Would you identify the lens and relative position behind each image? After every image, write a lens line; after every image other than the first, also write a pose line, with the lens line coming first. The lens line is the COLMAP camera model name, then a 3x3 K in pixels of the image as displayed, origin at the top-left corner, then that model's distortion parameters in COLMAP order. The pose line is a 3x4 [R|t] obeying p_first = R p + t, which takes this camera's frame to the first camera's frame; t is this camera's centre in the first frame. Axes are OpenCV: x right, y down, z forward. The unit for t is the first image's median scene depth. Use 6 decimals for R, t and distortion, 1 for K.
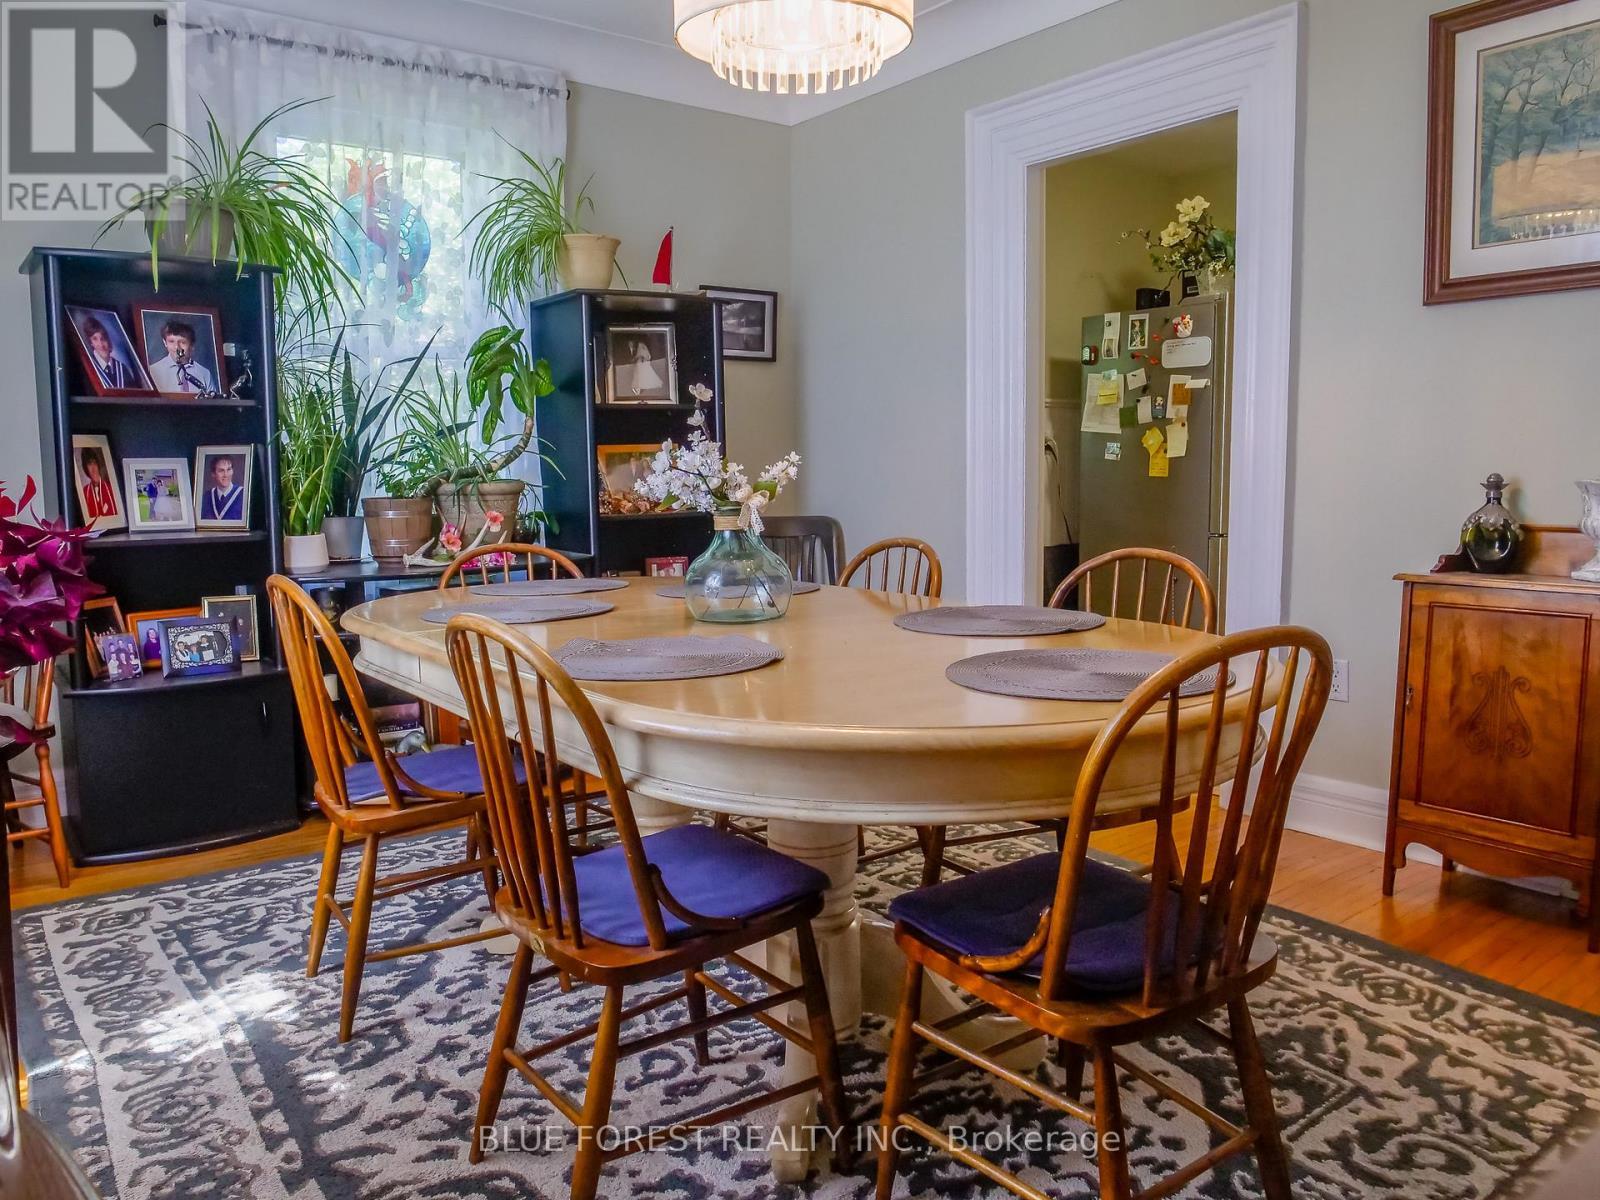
lens RADIAL K [[1170.5, 0, 800.7], [0, 1170.5, 591.5], [0, 0, 1]] dist [-0.043358, 0.010656]
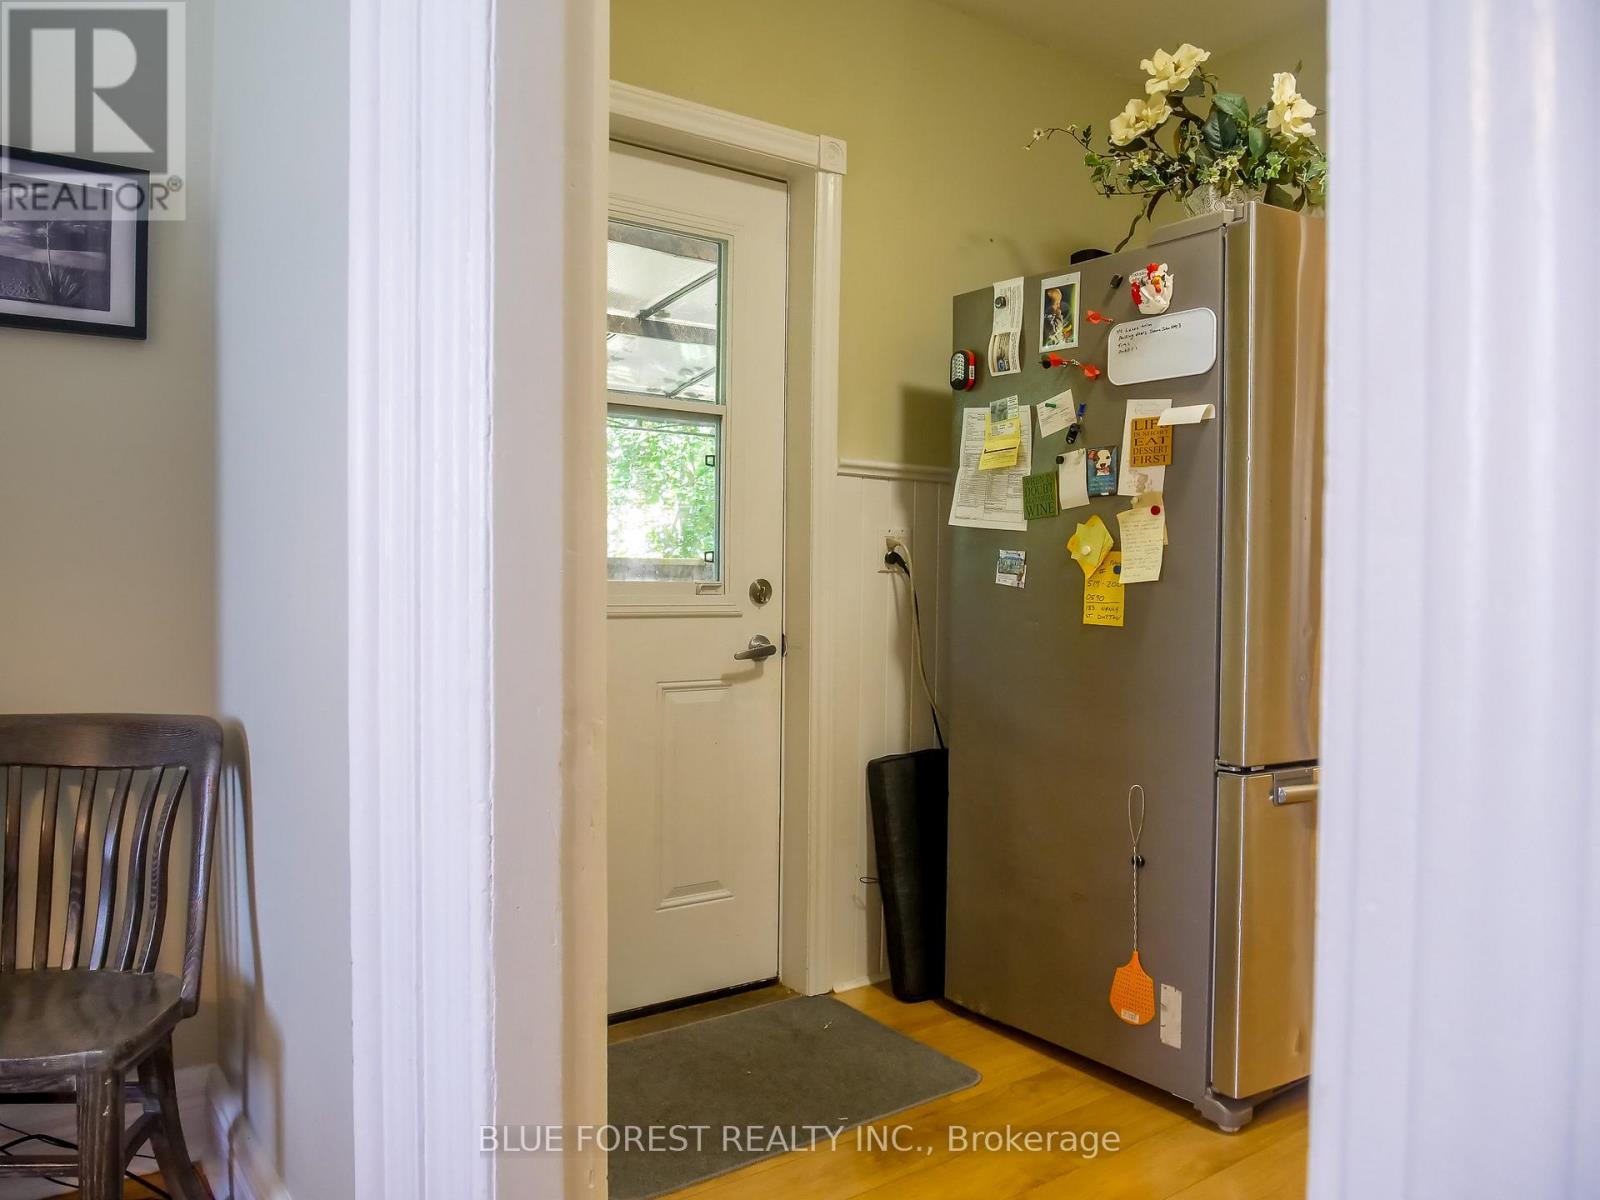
lens RADIAL K [[1170.5, 0, 800.7], [0, 1170.5, 591.5], [0, 0, 1]] dist [-0.043358, 0.010656]
pose [[0.999729, 0.018710, -0.013861, 0.195686], [-0.019946, 0.995261, -0.095169, -0.066306], [0.012015, 0.095419, 0.995365, 0.547536]]
